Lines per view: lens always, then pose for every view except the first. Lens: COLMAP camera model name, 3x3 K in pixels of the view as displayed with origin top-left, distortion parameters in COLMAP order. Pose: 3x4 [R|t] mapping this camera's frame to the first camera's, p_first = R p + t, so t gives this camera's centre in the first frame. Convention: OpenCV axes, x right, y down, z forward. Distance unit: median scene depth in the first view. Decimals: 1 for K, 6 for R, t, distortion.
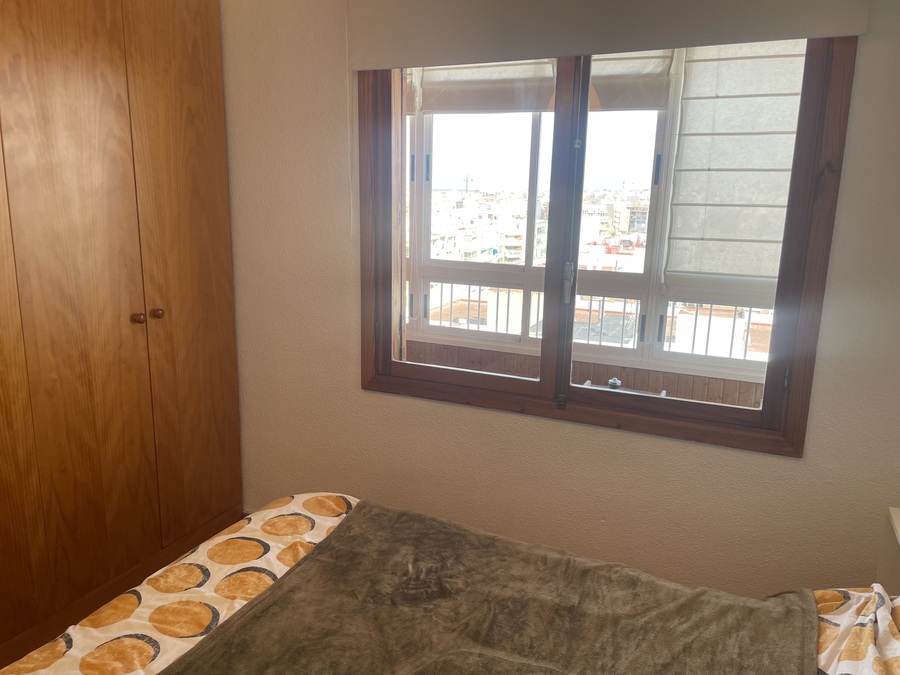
lens RADIAL K [[680.7, 0, 450.0], [0, 680.7, 337.5], [0, 0, 1]] dist [0.118617, -0.146508]
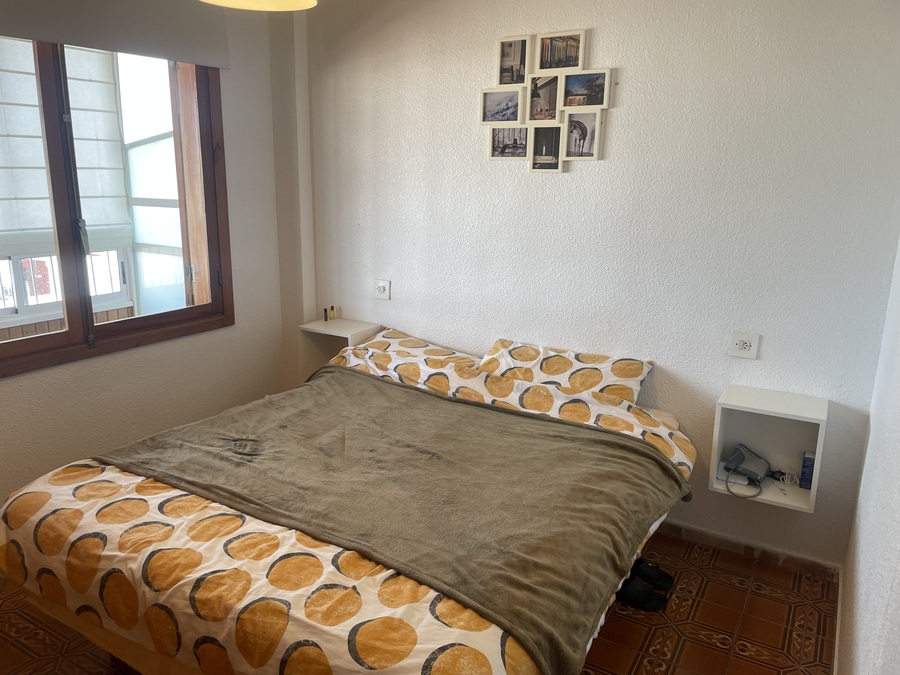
lens RADIAL K [[680.7, 0, 450.0], [0, 680.7, 337.5], [0, 0, 1]] dist [0.118617, -0.146508]
pose [[0.091040, -0.249610, 0.964057, -1.139549], [0.186744, 0.955183, 0.229677, -0.085056], [-0.978181, 0.159122, 0.133573, 0.319252]]
